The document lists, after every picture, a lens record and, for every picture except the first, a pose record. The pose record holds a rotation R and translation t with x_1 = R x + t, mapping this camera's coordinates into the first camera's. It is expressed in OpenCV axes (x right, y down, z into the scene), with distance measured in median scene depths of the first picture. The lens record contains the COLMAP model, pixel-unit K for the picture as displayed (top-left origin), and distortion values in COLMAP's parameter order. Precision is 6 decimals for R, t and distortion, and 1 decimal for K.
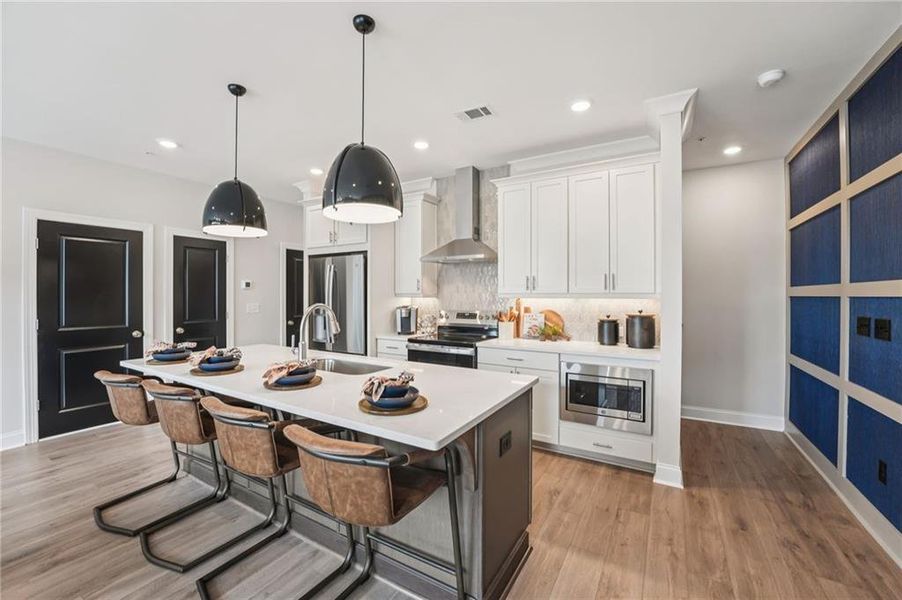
lens RADIAL K [[365.9, 0, 448.8], [0, 365.9, 298.2], [0, 0, 1]] dist [-0.028208, 0.003056]
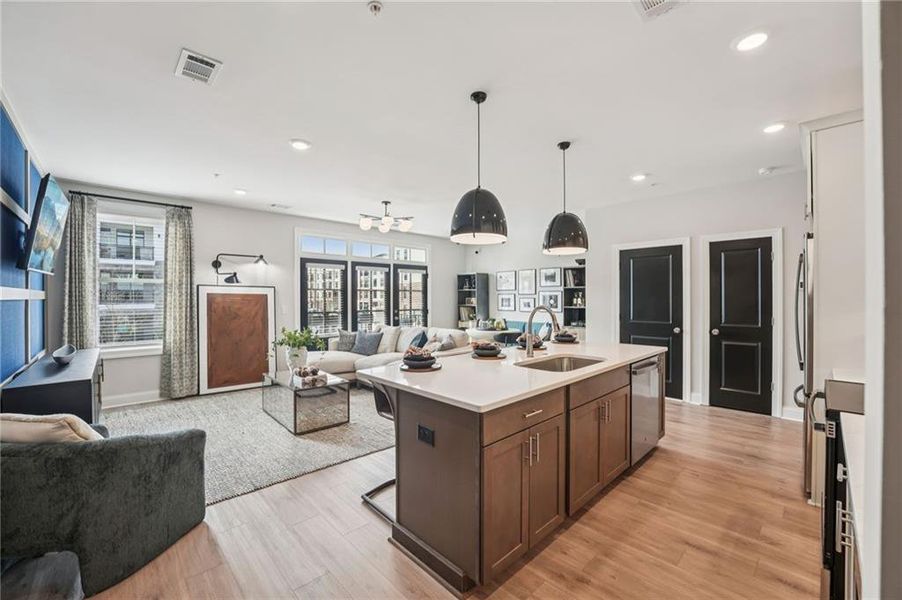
lens RADIAL K [[365.9, 0, 444.4], [0, 365.9, 299.2], [0, 0, 1]] dist [-0.028208, 0.003056]
pose [[-0.261474, 0.001548, -0.965209, 0.611029], [-0.007022, 0.999969, 0.003506, -0.005026], [0.965185, 0.007694, -0.261455, 0.670903]]
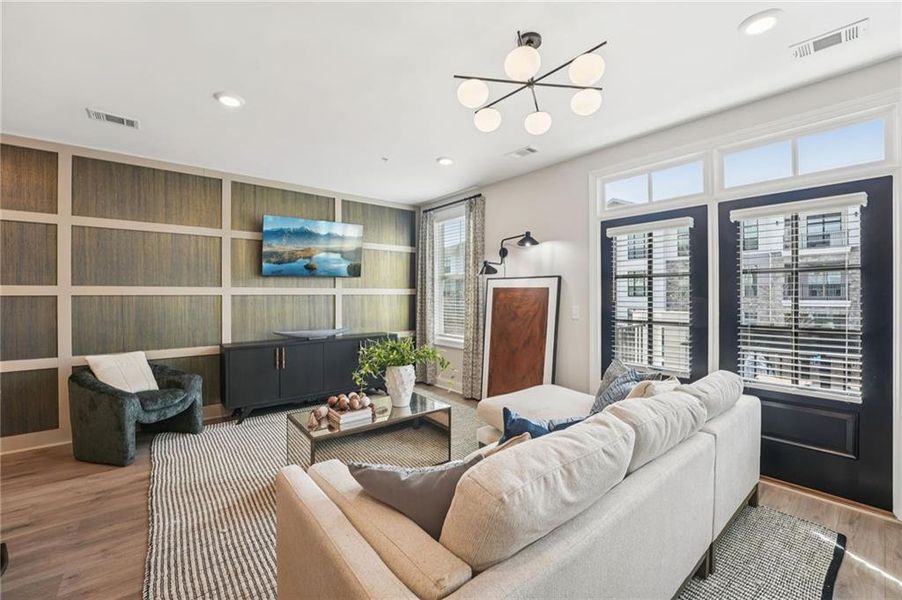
lens RADIAL K [[365.9, 0, 443.0], [0, 365.9, 296.0], [0, 0, 1]] dist [-0.028208, 0.003056]
pose [[-0.941411, -0.000633, 0.337261, -0.926473], [0.003992, 0.999907, 0.013020, -0.005024], [-0.337238, 0.013604, -0.941321, 0.628425]]
